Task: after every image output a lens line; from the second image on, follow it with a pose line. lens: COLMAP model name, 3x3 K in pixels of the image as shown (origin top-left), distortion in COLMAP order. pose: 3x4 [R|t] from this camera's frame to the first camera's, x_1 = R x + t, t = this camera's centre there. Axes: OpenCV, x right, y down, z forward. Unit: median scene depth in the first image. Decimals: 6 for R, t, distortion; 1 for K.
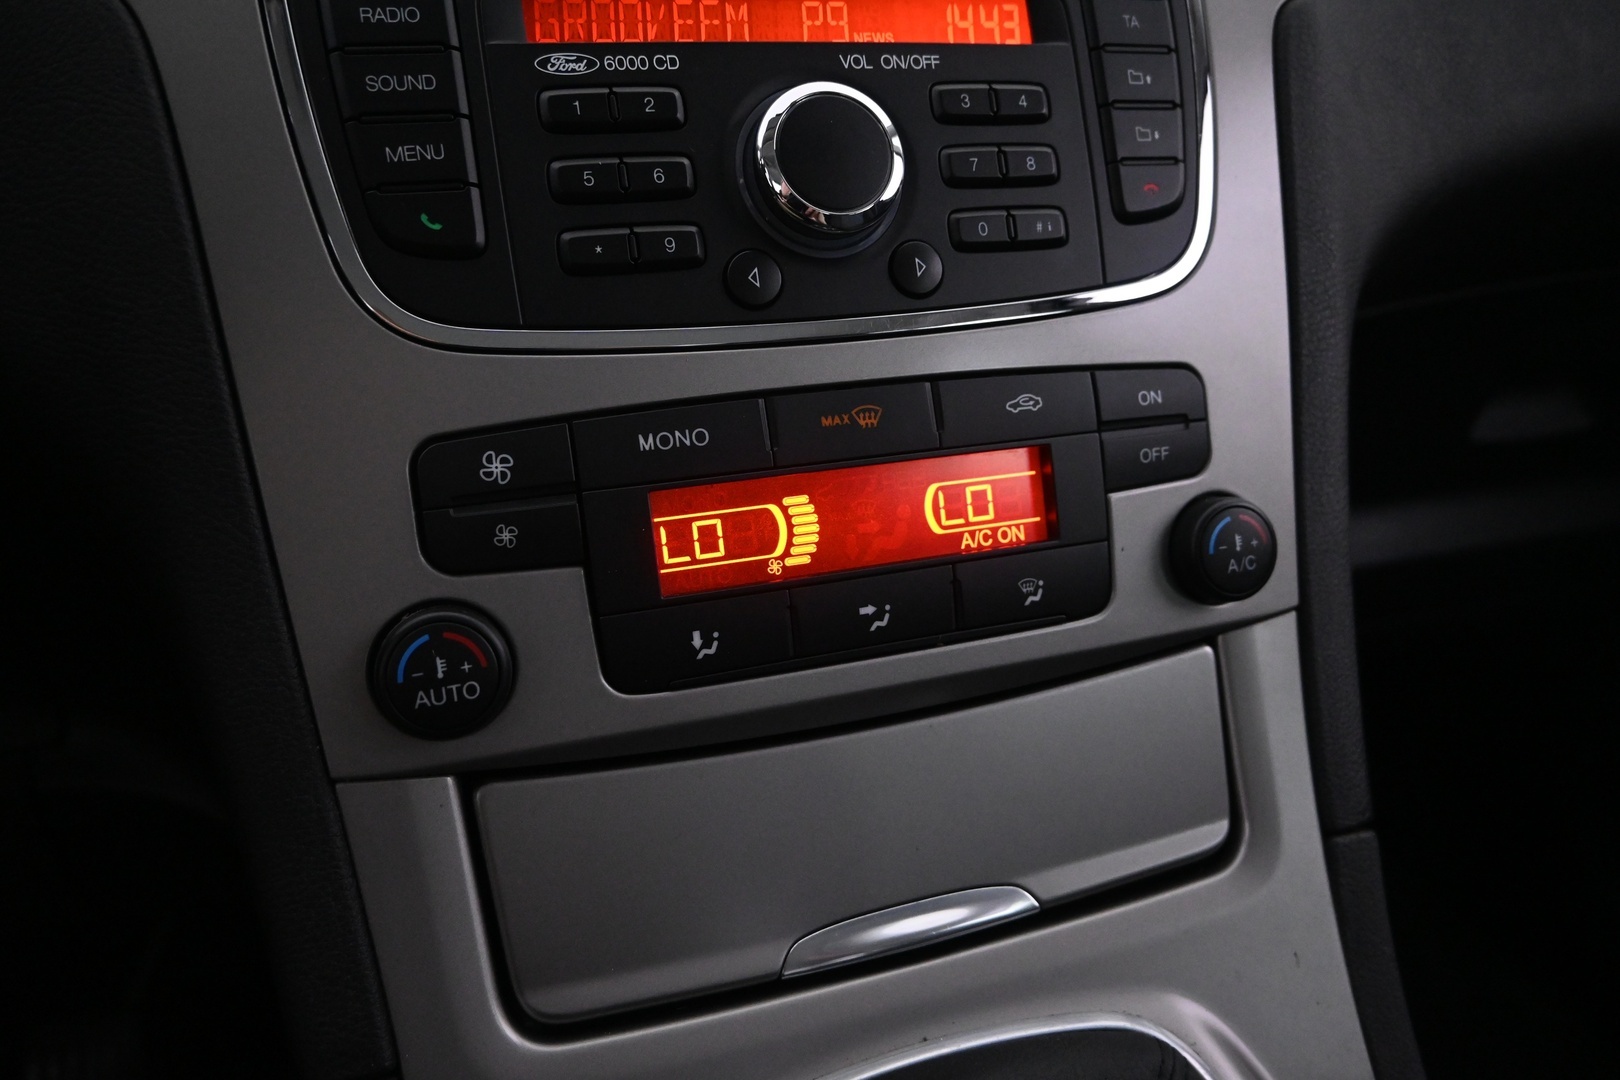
lens RADIAL K [[1104.3, 0, 810.0], [0, 1104.3, 540.0], [0, 0, 1]] dist [-0.003289, 0.001570]
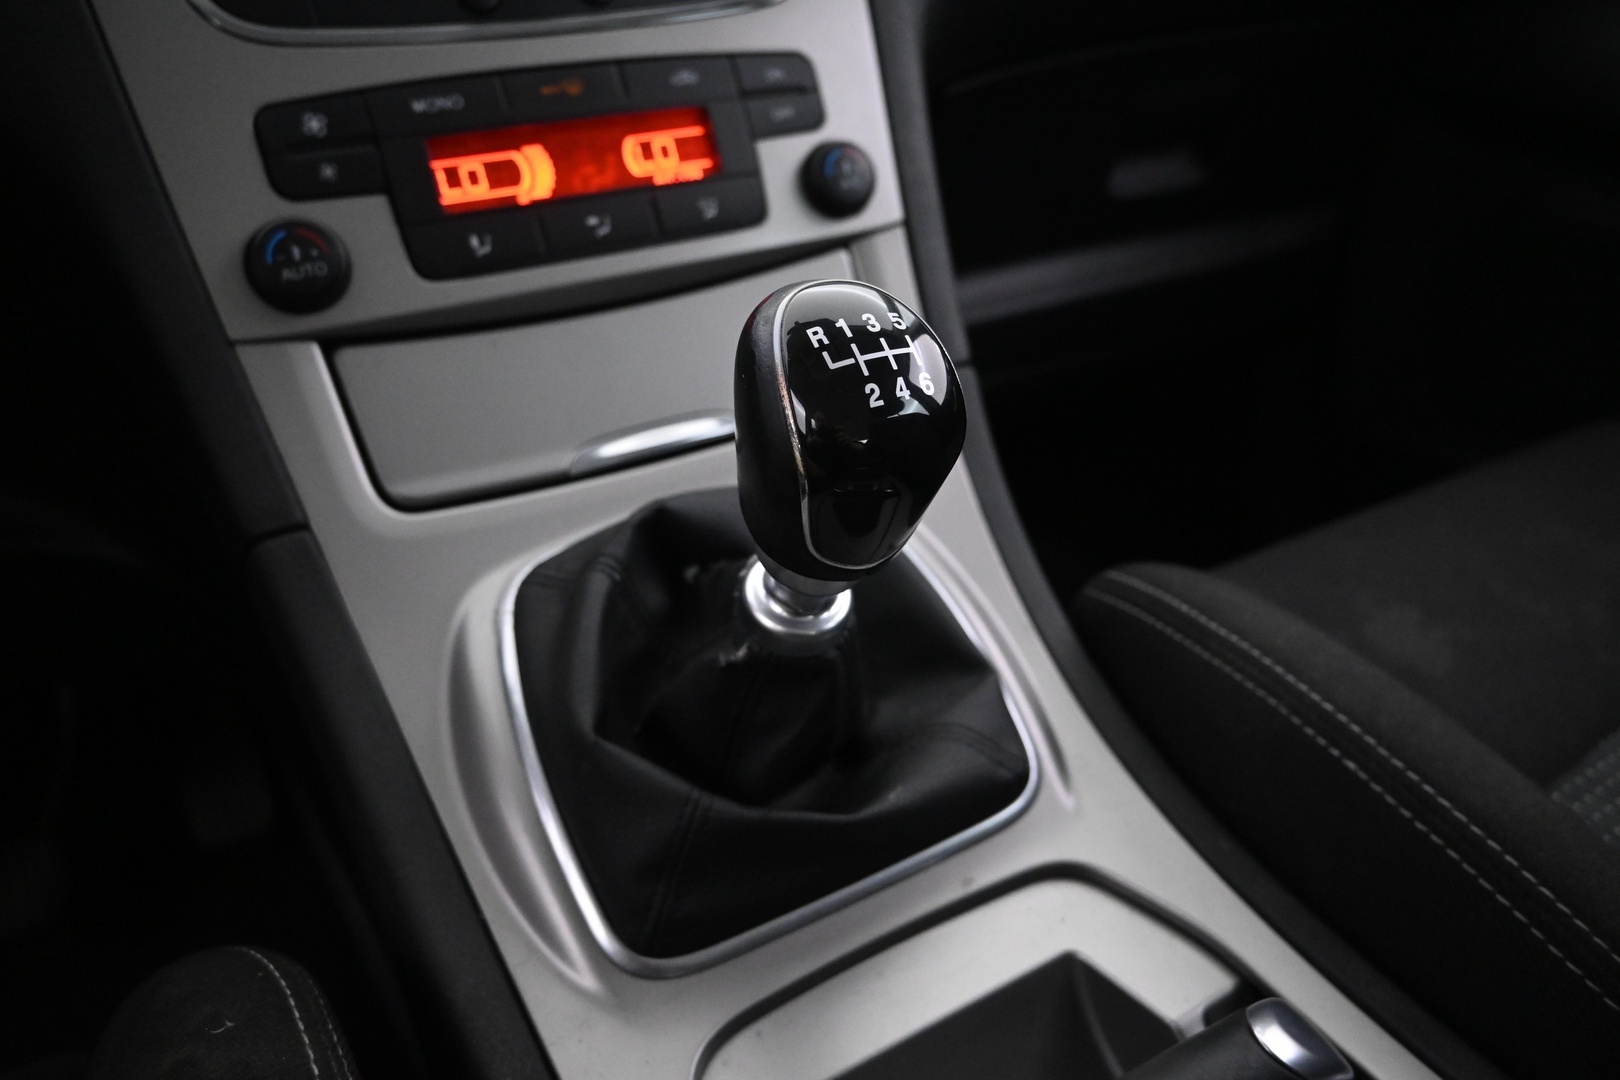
lens RADIAL K [[1104.3, 0, 810.0], [0, 1104.3, 540.0], [0, 0, 1]] dist [-0.003289, 0.001570]
pose [[0.981072, -0.140822, 0.132921, 0.080058], [0.136223, 0.989739, 0.043127, 0.457341], [-0.137630, -0.024204, 0.990188, -0.500201]]
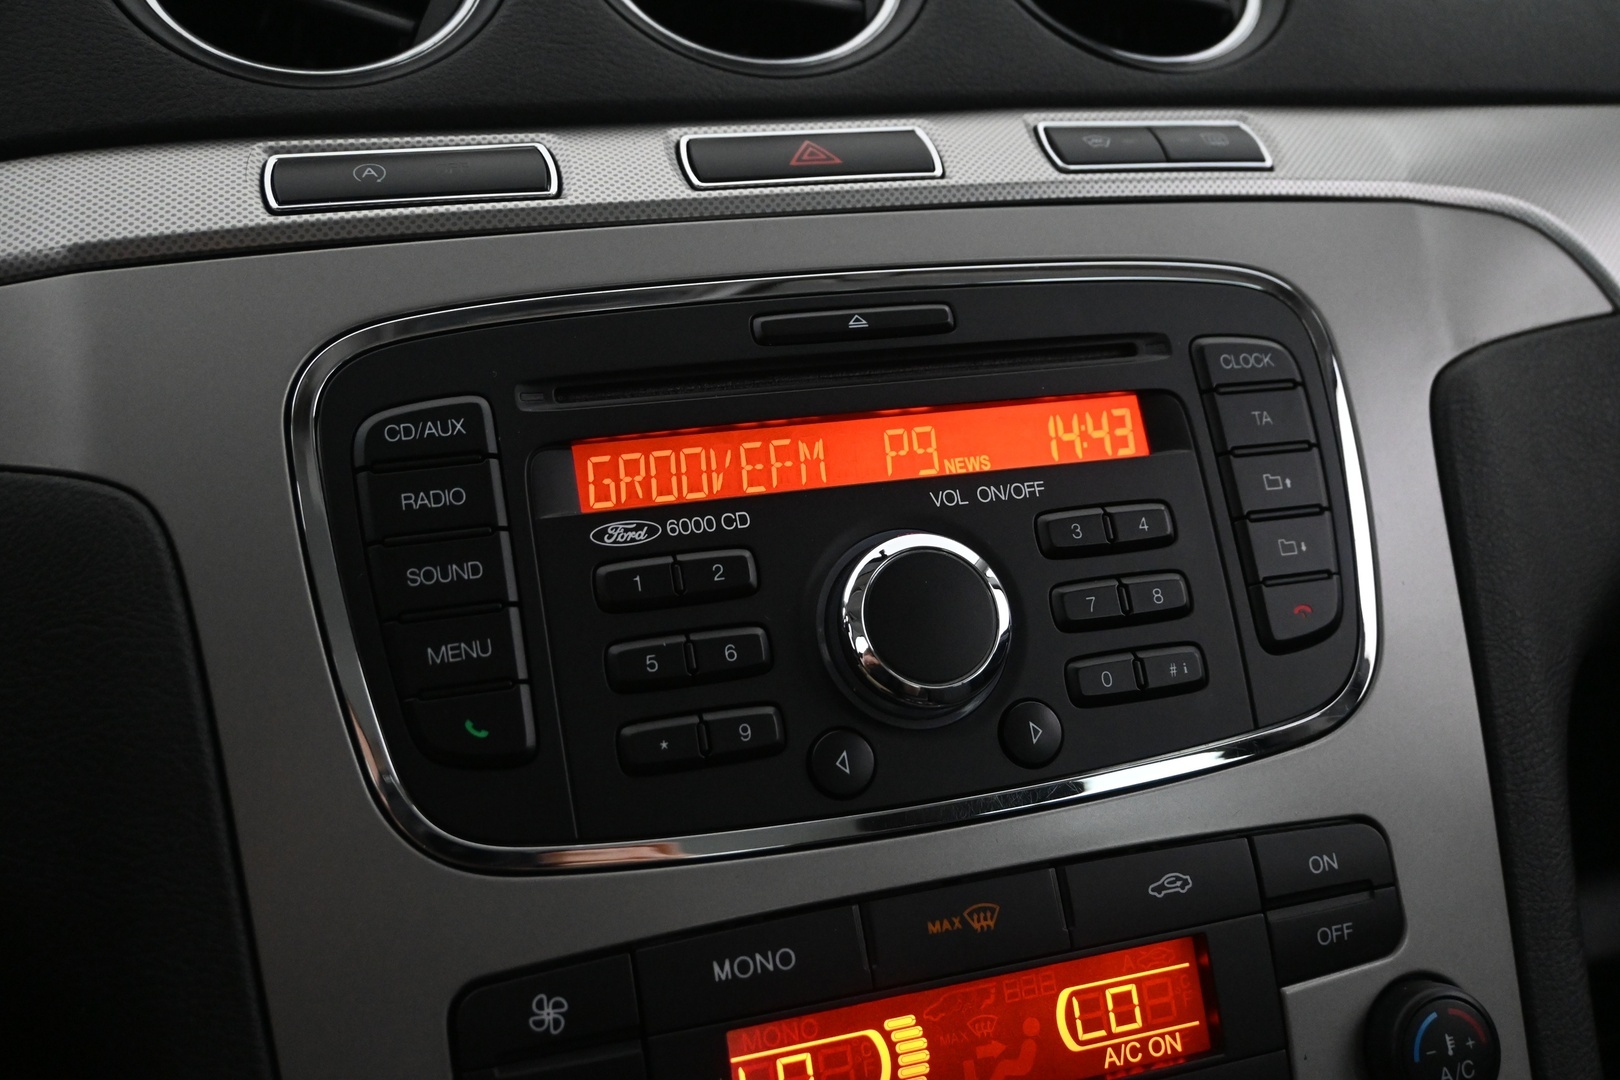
lens RADIAL K [[1513.1, 0, 810.0], [0, 1513.1, 540.0], [0, 0, 1]] dist [-0.010278, -0.005552]
pose [[0.998862, -0.035107, -0.032295, -0.030676], [0.028578, 0.982483, -0.184147, -0.183612], [0.038194, 0.183015, 0.982368, -0.175165]]
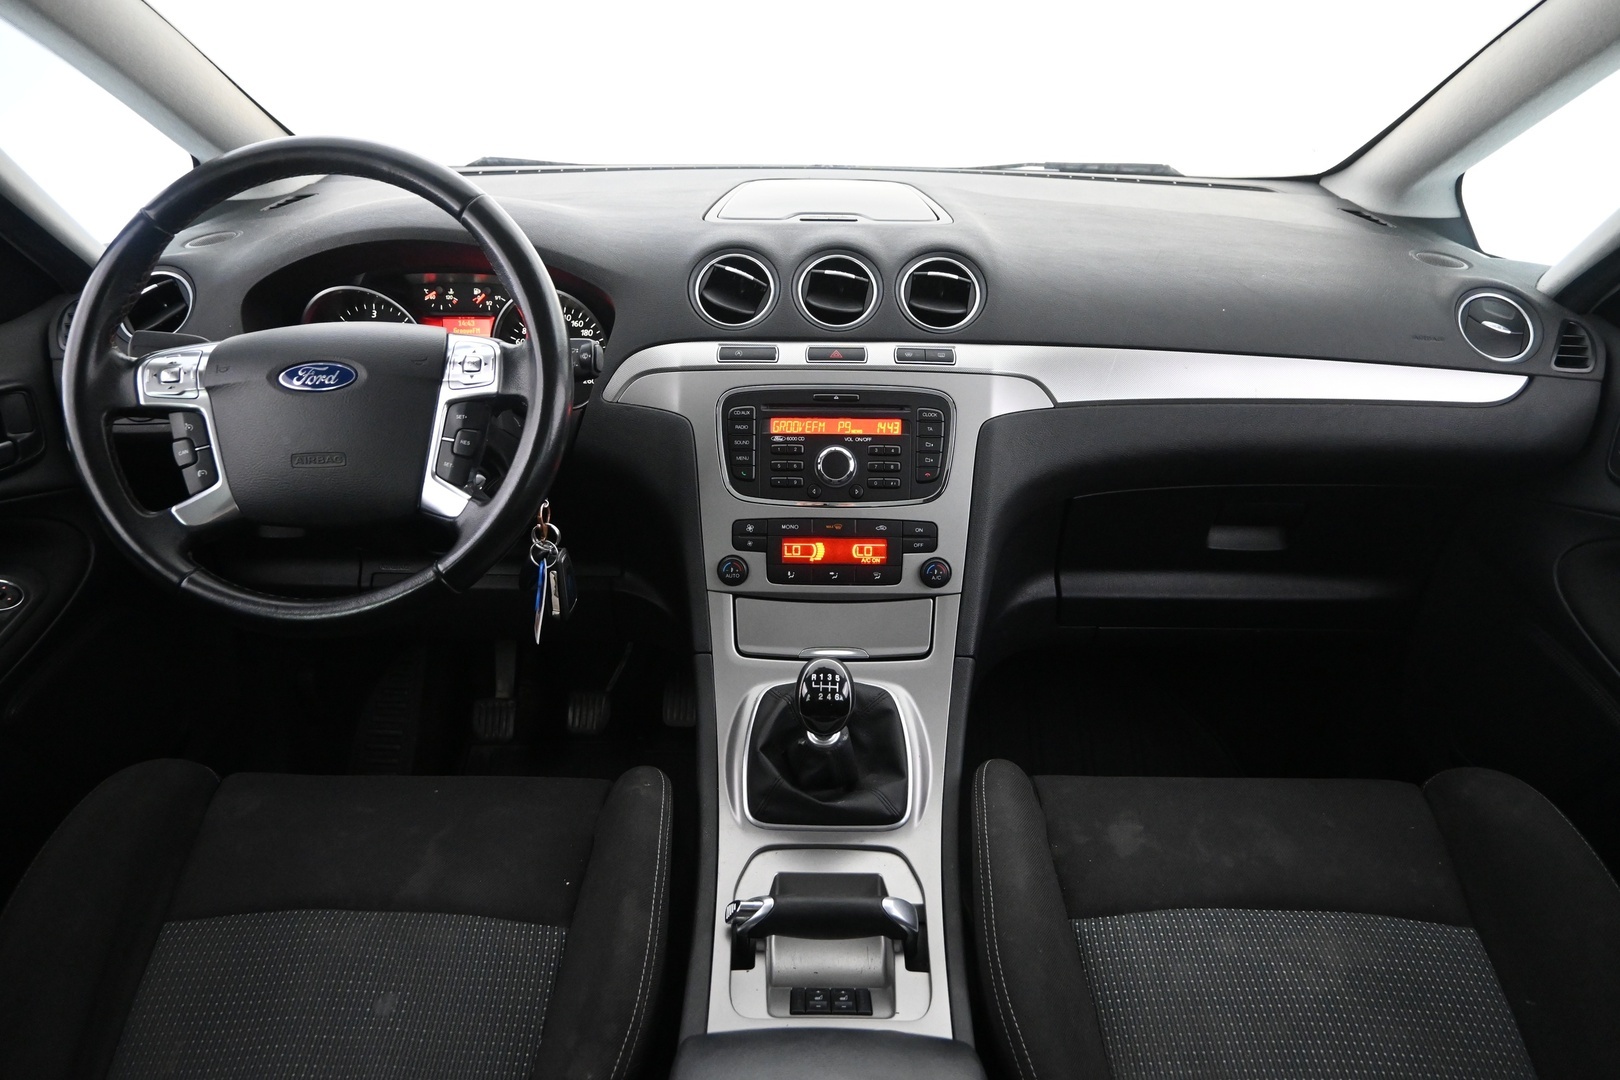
lens RADIAL K [[1104.3, 0, 810.0], [0, 1104.3, 540.0], [0, 0, 1]] dist [-0.003289, 0.001570]
pose [[0.943121, 0.151008, -0.296174, 1.164109], [-0.141273, 0.988490, 0.054132, -0.267808], [0.300939, -0.009212, 0.953599, -2.911951]]
